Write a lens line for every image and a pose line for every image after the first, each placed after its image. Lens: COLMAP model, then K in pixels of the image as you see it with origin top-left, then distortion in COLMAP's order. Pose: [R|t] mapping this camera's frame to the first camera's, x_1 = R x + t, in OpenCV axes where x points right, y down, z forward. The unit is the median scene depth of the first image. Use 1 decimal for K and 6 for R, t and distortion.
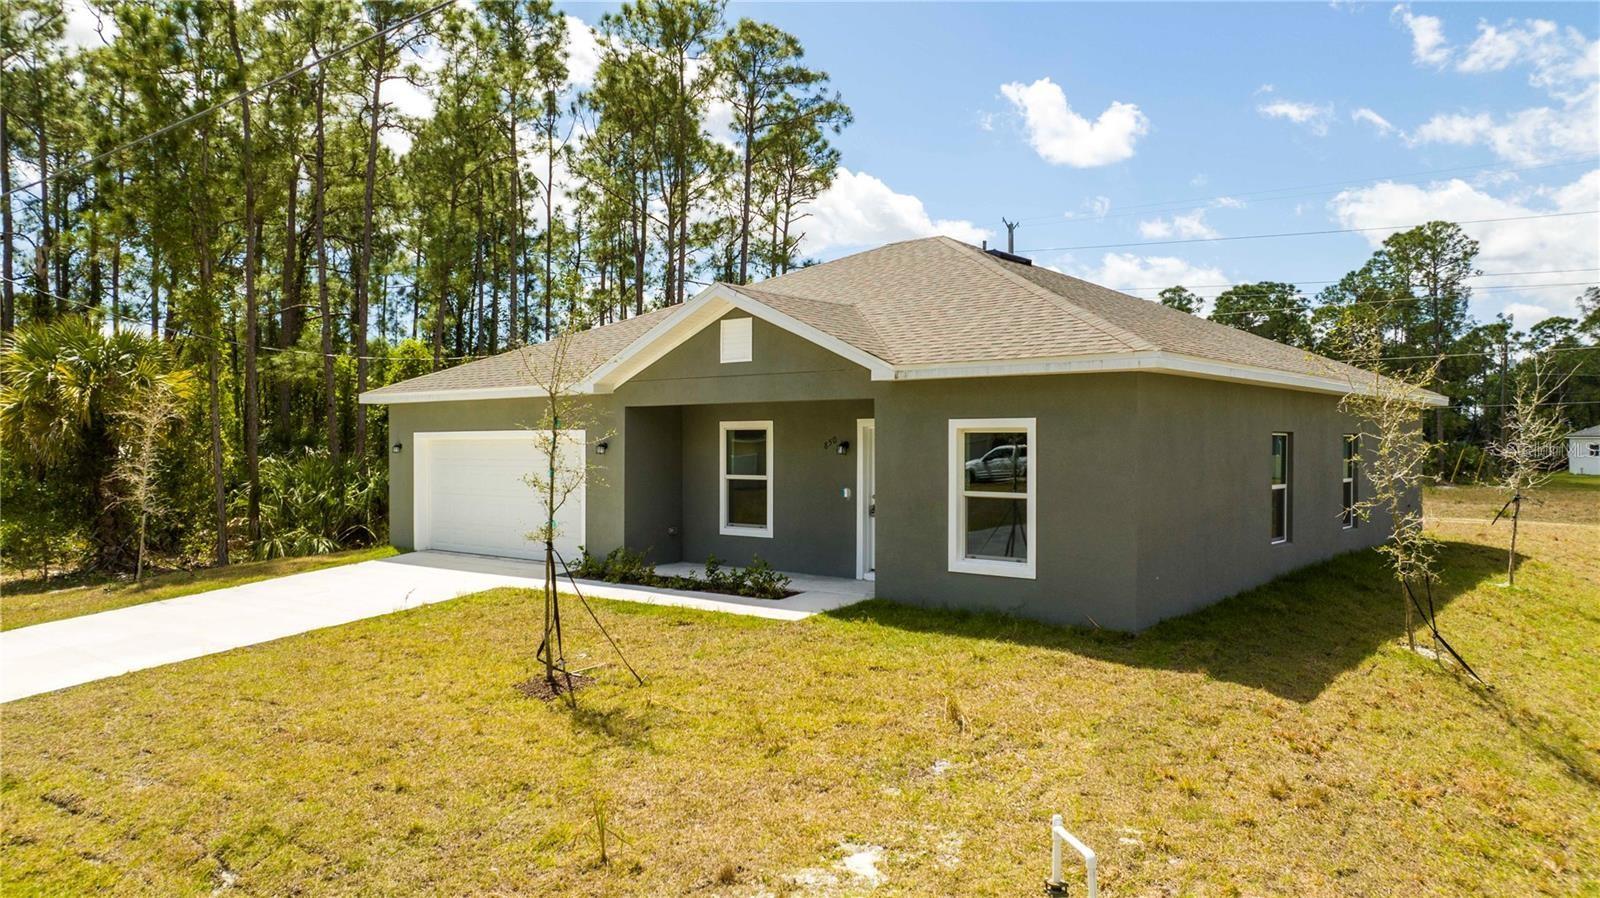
lens RADIAL K [[1114.1, 0, 800.0], [0, 1114.1, 449.0], [0, 0, 1]] dist [-0.007061, -0.005758]
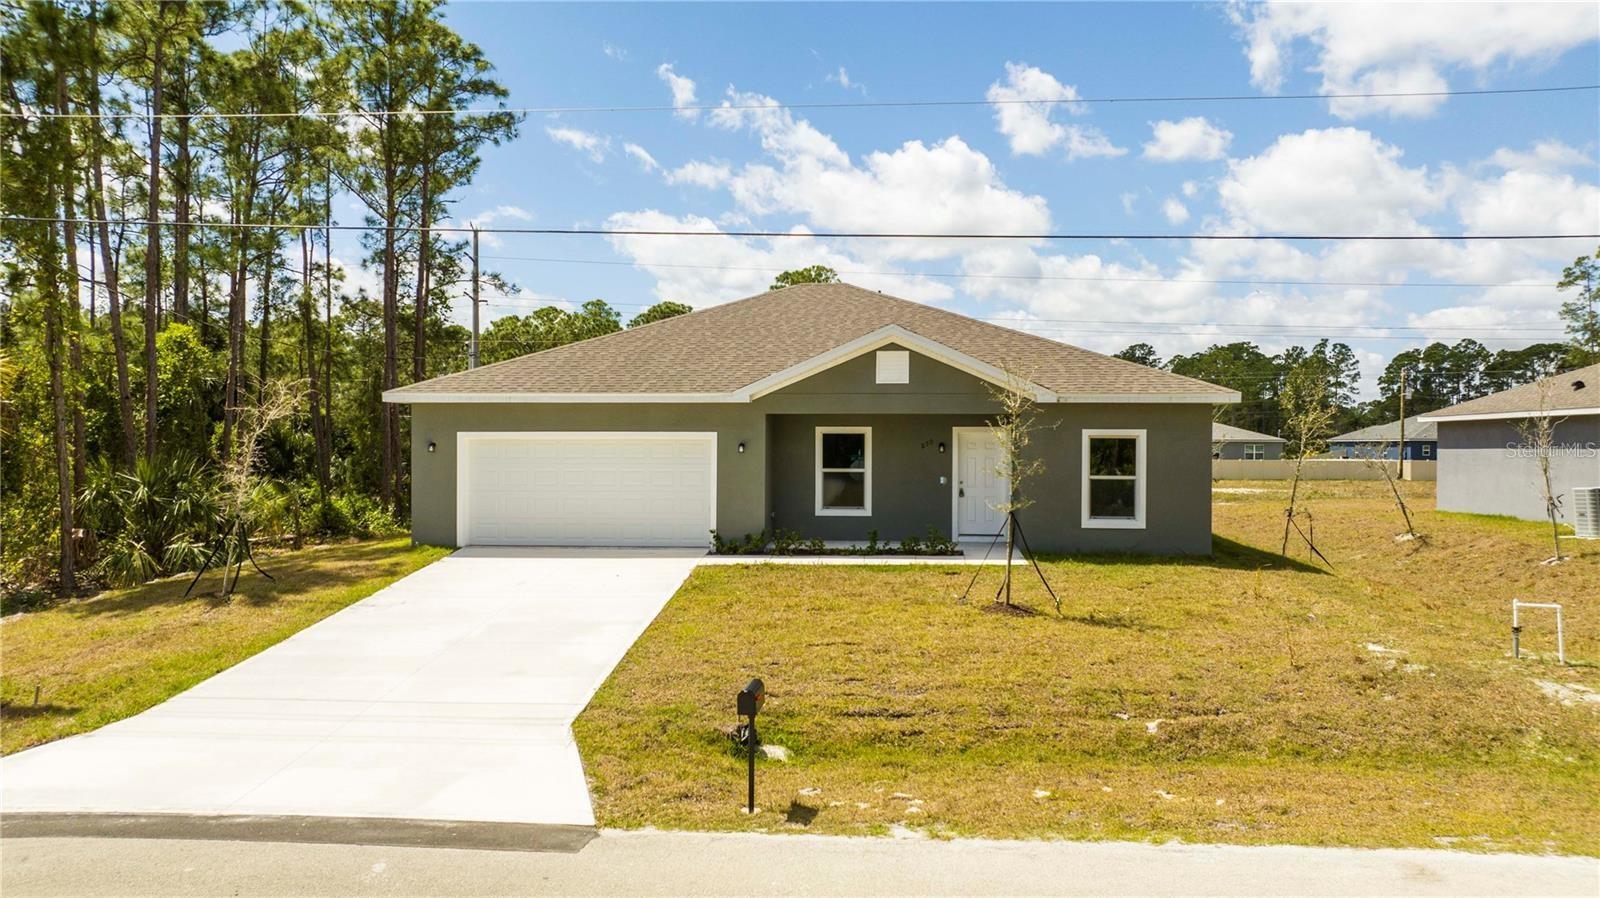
lens RADIAL K [[1105.0, 0, 800.0], [0, 1105.0, 449.0], [0, 0, 1]] dist [0.006008, -0.000085]
pose [[0.808212, 0.000181, 0.588892, -0.839627], [-0.000605, 1.000000, 0.000524, 0.000075], [-0.588892, -0.000779, 0.808212, -0.005385]]
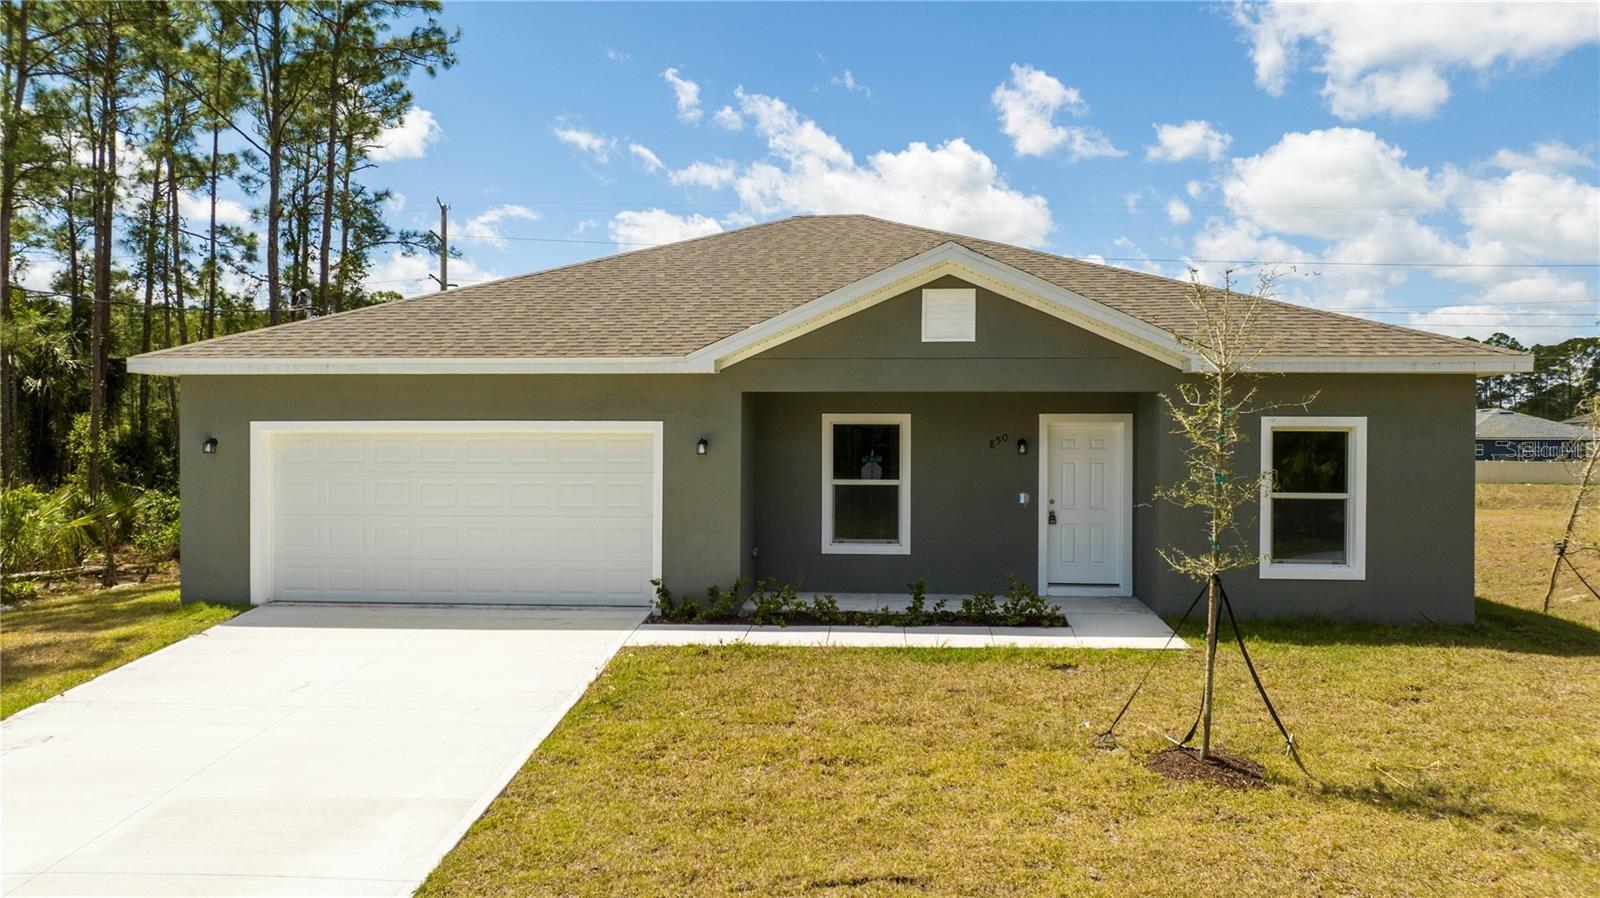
lens RADIAL K [[1093.4, 0, 800.0], [0, 1093.4, 449.0], [0, 0, 1]] dist [-0.013335, -0.000713]
pose [[0.811051, -0.000048, 0.584976, -0.556974], [-0.000763, 0.999999, 0.001140, 0.000030], [-0.584975, -0.001371, 0.811050, 0.373434]]
